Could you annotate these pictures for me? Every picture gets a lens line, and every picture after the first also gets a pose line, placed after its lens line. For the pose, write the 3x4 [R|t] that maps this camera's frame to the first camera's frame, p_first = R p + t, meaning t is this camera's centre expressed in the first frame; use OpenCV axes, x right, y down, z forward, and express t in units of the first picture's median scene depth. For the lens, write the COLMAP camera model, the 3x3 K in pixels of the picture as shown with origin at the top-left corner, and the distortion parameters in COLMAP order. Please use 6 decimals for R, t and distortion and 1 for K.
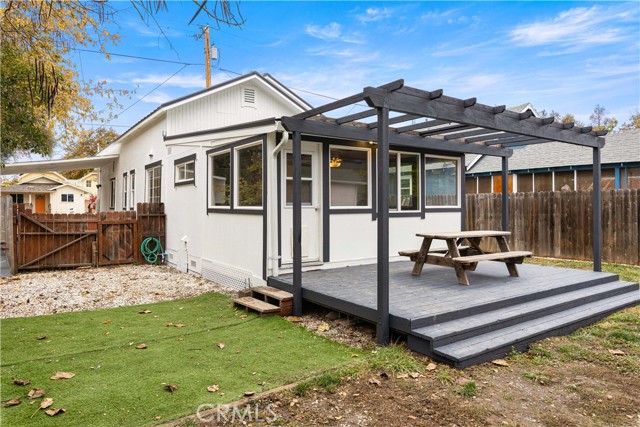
lens RADIAL K [[414.9, 0, 321.0], [0, 414.9, 210.8], [0, 0, 1]] dist [-0.006315, 0.001862]
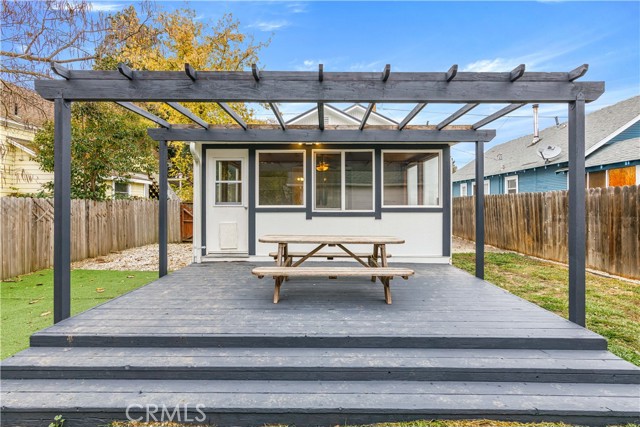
lens RADIAL K [[276.0, 0, 325.2], [0, 276.0, 209.6], [0, 0, 1]] dist [0.002226, -0.000860]
pose [[0.818989, 0.008739, -0.573743, 0.424129], [-0.008578, 0.999959, 0.002986, -0.002528], [0.573745, 0.002476, 0.819030, 0.354281]]
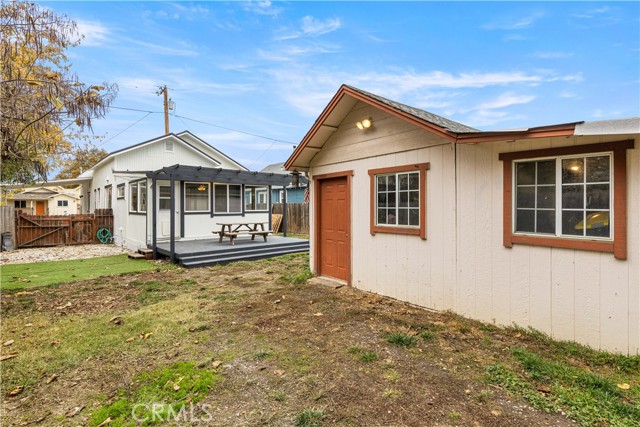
lens RADIAL K [[309.3, 0, 318.2], [0, 309.3, 208.3], [0, 0, 1]] dist [0.003474, 0.000729]
pose [[0.991782, -0.005269, 0.127830, 0.348053], [0.006417, 0.999943, -0.008574, -0.004430], [-0.127777, 0.009324, 0.991759, -0.451637]]
